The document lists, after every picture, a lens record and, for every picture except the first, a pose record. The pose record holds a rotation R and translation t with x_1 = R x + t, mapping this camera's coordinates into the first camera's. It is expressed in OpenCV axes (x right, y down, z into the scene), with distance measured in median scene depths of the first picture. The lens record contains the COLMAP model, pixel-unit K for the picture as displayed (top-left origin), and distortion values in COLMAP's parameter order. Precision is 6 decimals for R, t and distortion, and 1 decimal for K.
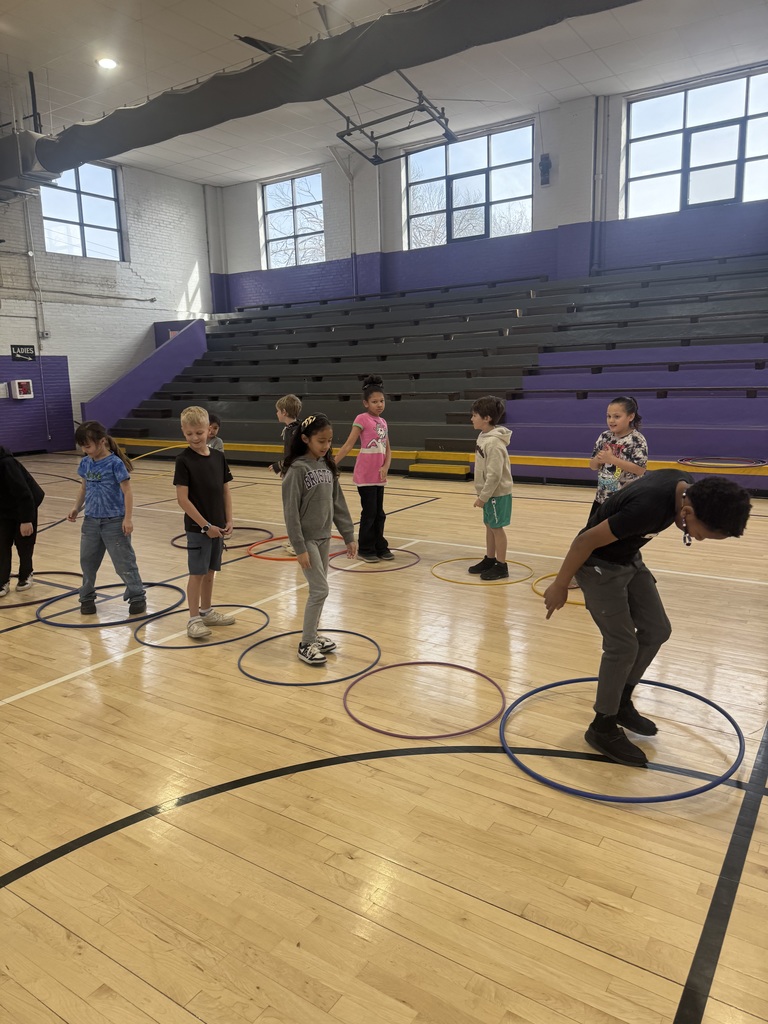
lens RADIAL K [[724.6, 0, 376.7], [0, 724.6, 516.0], [0, 0, 1]] dist [0.027305, -0.027944]
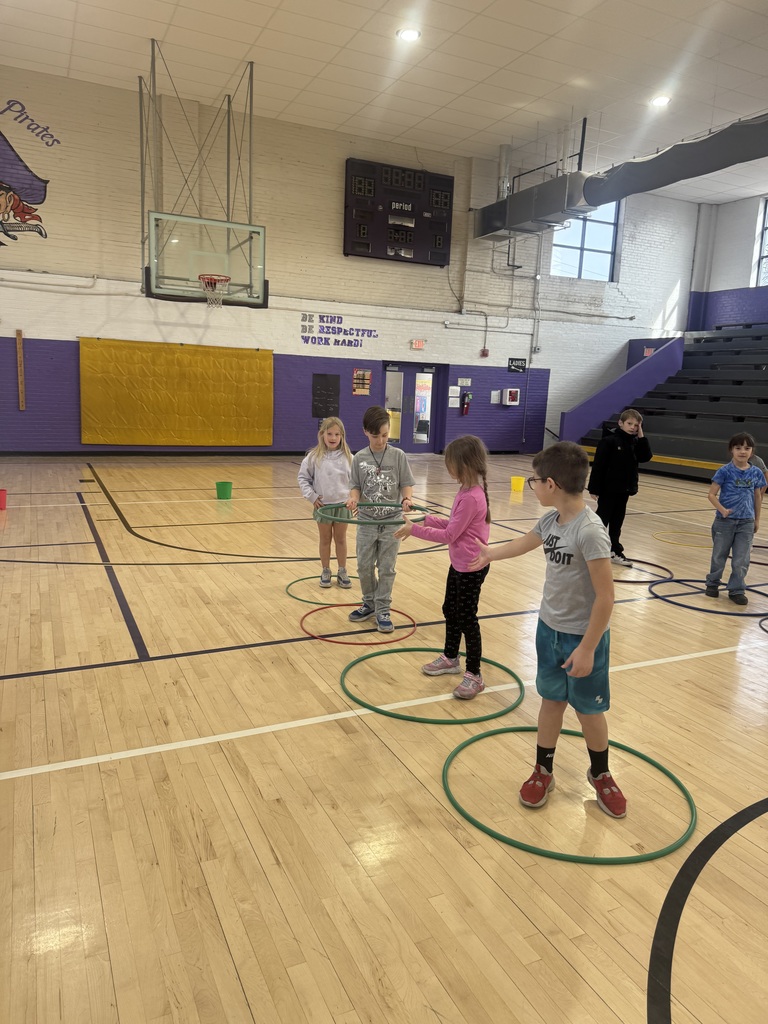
lens RADIAL K [[724.6, 0, 385.3], [0, 724.6, 517.6], [0, 0, 1]] dist [0.027305, -0.027944]
pose [[0.865550, 0.140693, -0.480654, -0.083940], [-0.148211, 0.988700, 0.022509, 0.015197], [0.478389, 0.051755, 0.876621, -0.073041]]
